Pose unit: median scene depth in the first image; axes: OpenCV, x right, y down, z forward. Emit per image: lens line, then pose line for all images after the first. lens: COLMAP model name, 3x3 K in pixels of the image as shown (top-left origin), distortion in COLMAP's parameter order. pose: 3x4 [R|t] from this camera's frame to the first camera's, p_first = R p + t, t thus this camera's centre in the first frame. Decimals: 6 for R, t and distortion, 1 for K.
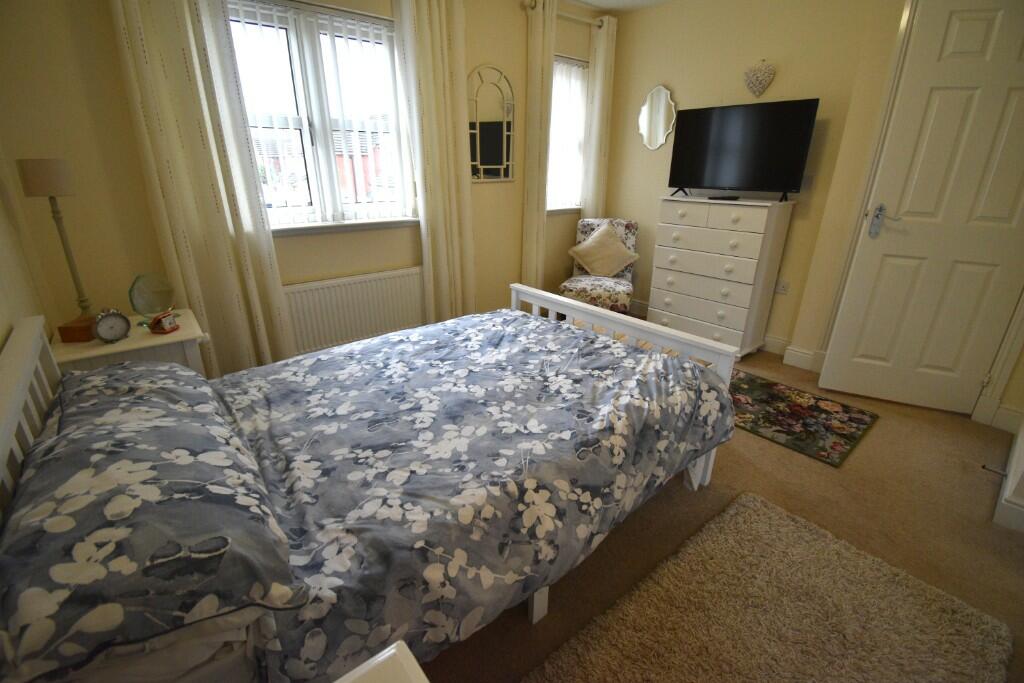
lens RADIAL K [[462.4, 0, 516.3], [0, 462.4, 340.6], [0, 0, 1]] dist [0.001699, 0.000120]
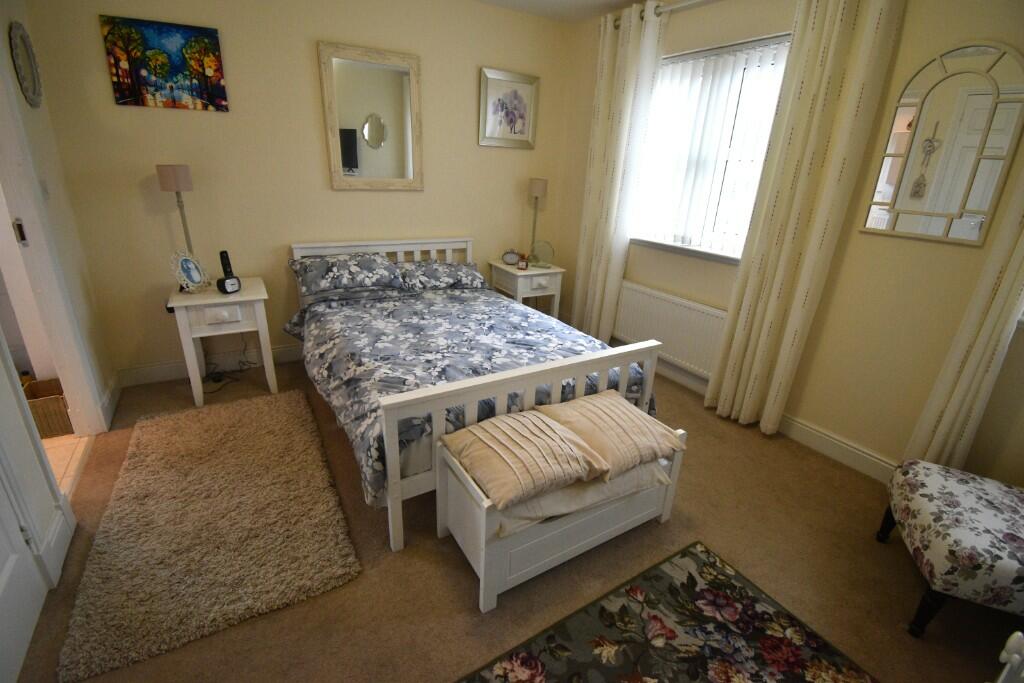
lens RADIAL K [[462.4, 0, 514.8], [0, 462.4, 342.3], [0, 0, 1]] dist [0.001699, 0.000120]
pose [[-0.174562, 0.328547, -0.928216, 1.154508], [-0.392011, 0.841570, 0.371600, -0.474157], [0.903247, 0.428738, -0.018113, 1.157551]]
